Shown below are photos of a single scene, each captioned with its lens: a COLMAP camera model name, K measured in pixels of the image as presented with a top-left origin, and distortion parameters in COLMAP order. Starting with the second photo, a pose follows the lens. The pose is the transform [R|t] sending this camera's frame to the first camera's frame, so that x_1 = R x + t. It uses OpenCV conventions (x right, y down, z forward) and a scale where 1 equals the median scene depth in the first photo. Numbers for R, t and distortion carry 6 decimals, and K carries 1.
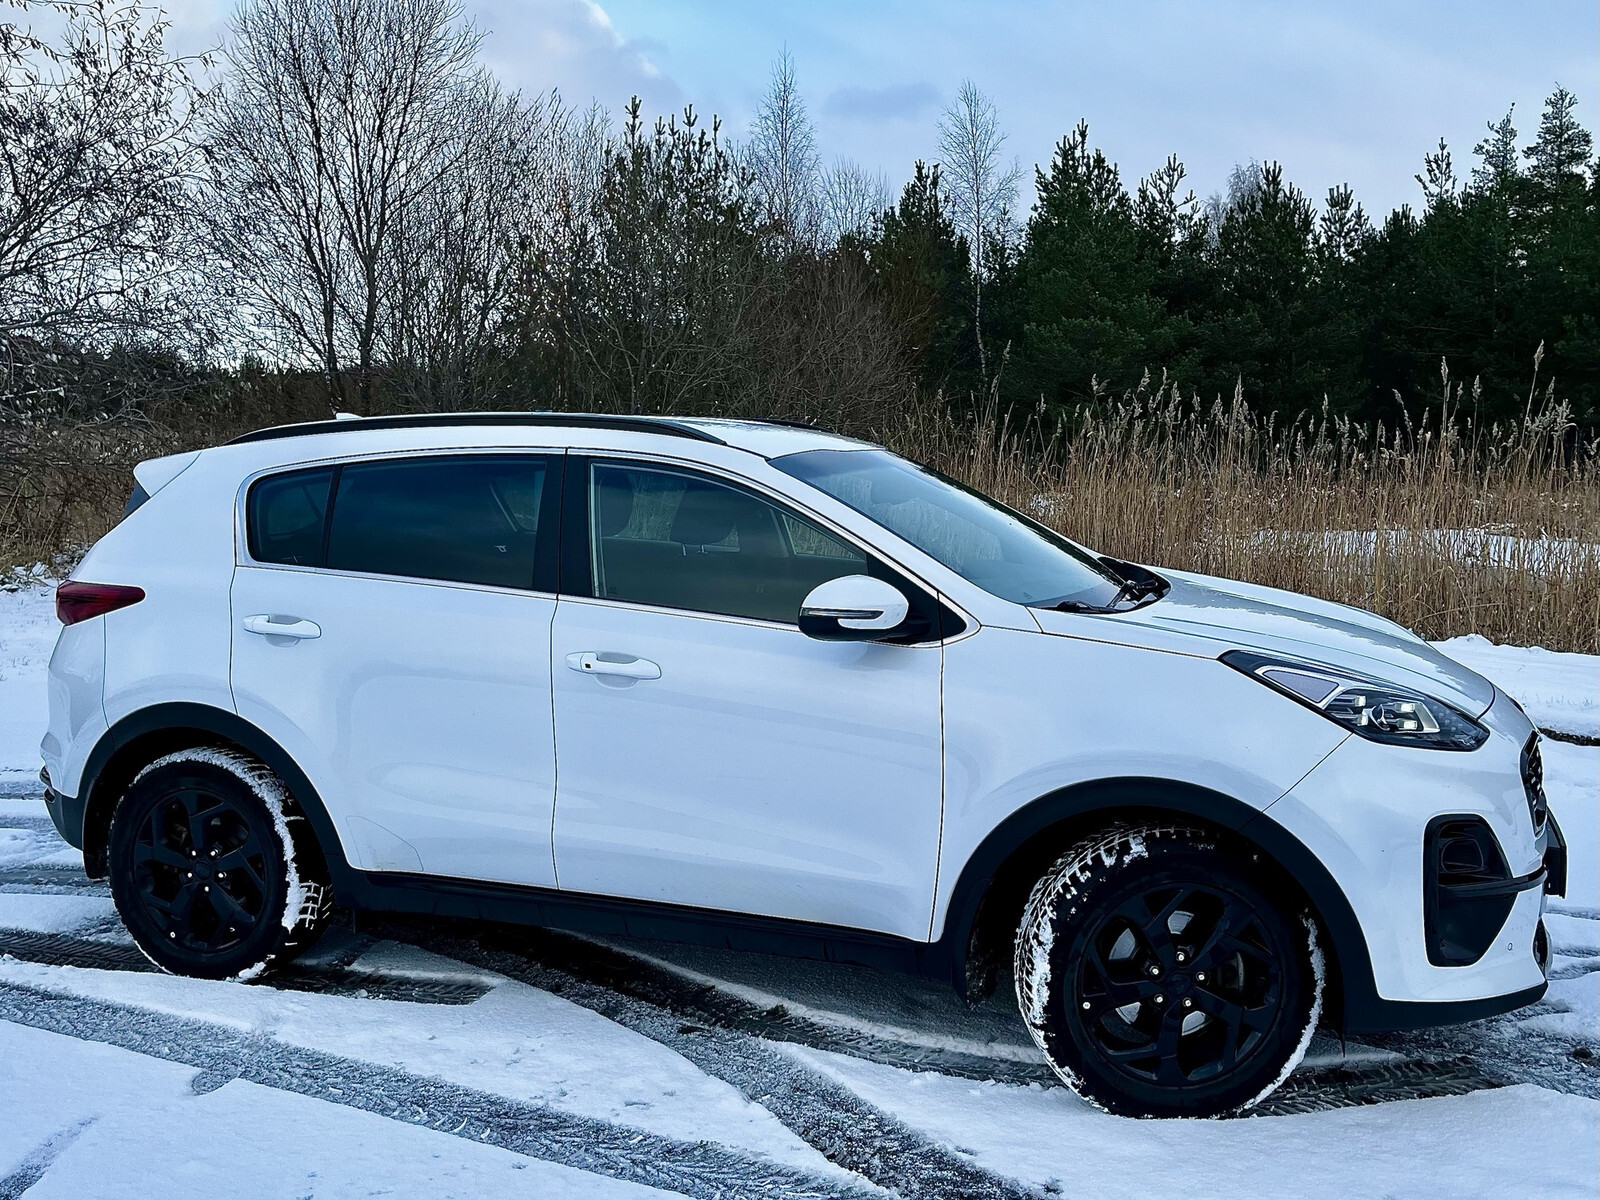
lens RADIAL K [[1272.0, 0, 800.0], [0, 1272.0, 600.0], [0, 0, 1]] dist [0.004821, 0.001137]
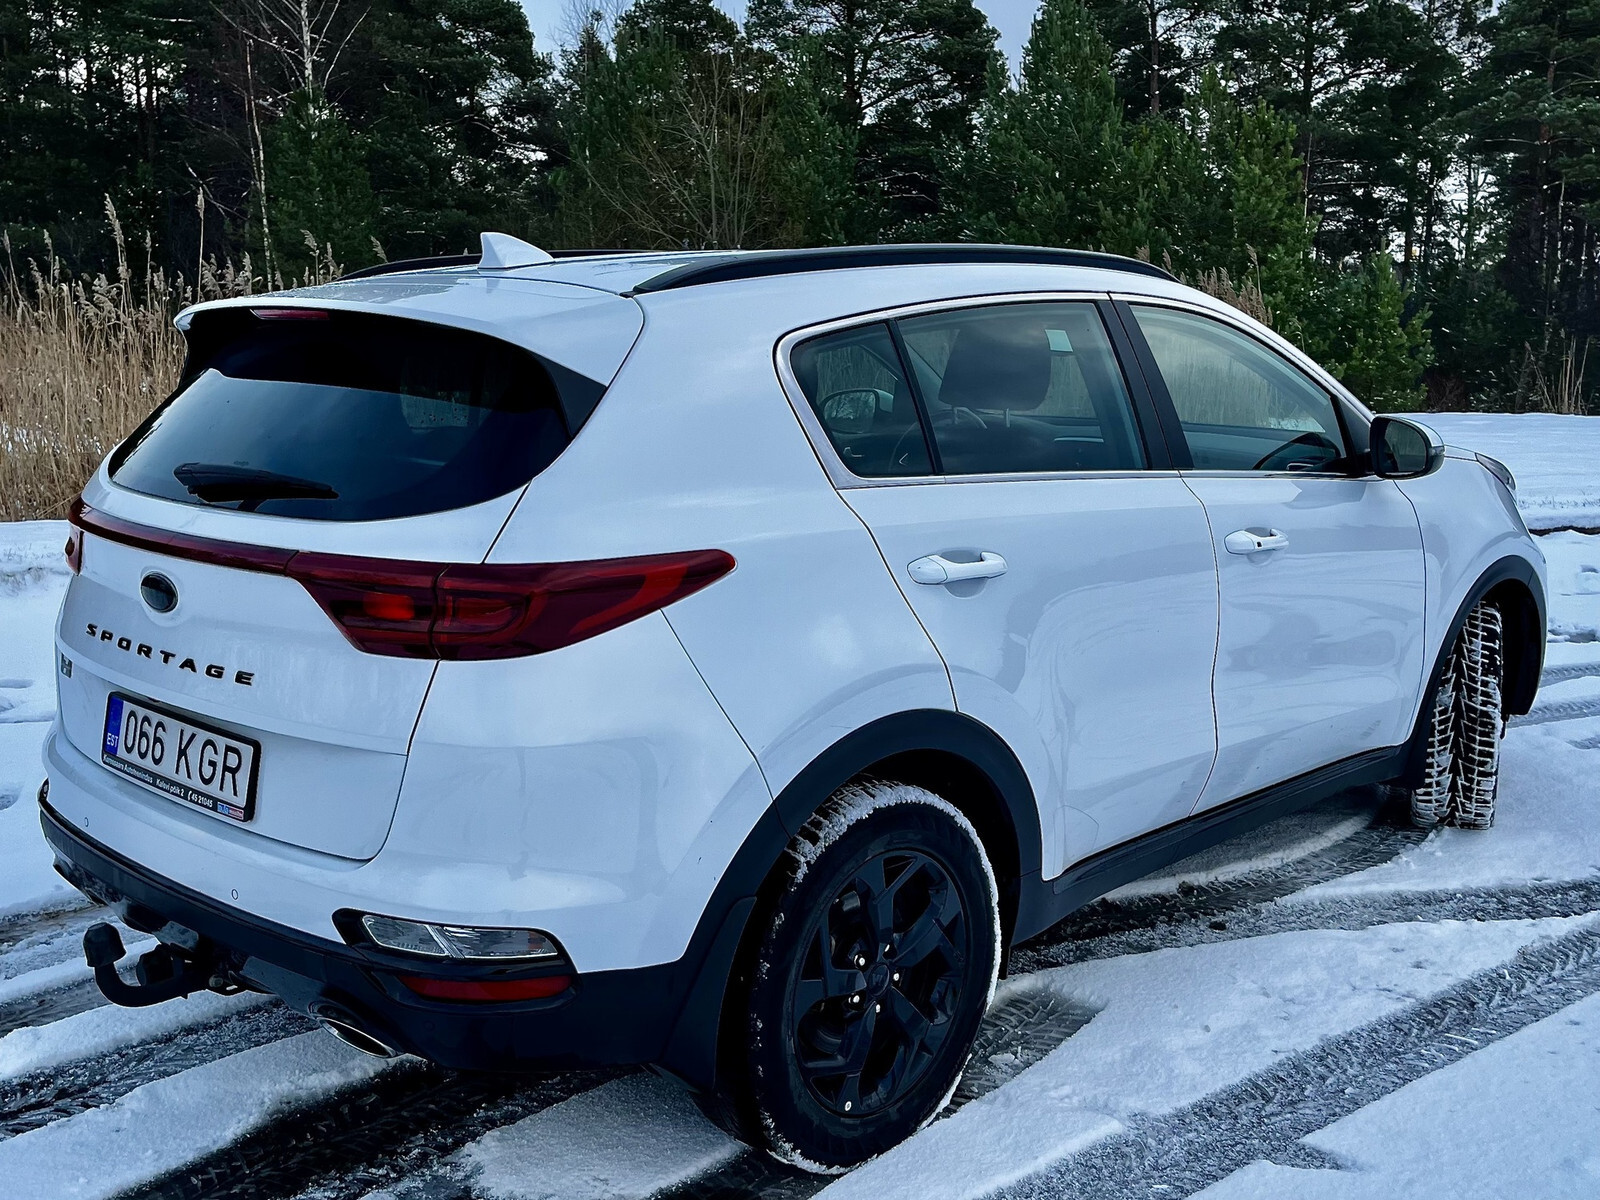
lens RADIAL K [[1272.0, 0, 800.0], [0, 1272.0, 600.0], [0, 0, 1]] dist [0.004821, 0.001137]
pose [[0.611133, -0.178304, 0.771183, -0.290430], [0.138722, 0.983345, 0.117426, -0.015251], [-0.779277, 0.035217, 0.625689, 0.196824]]
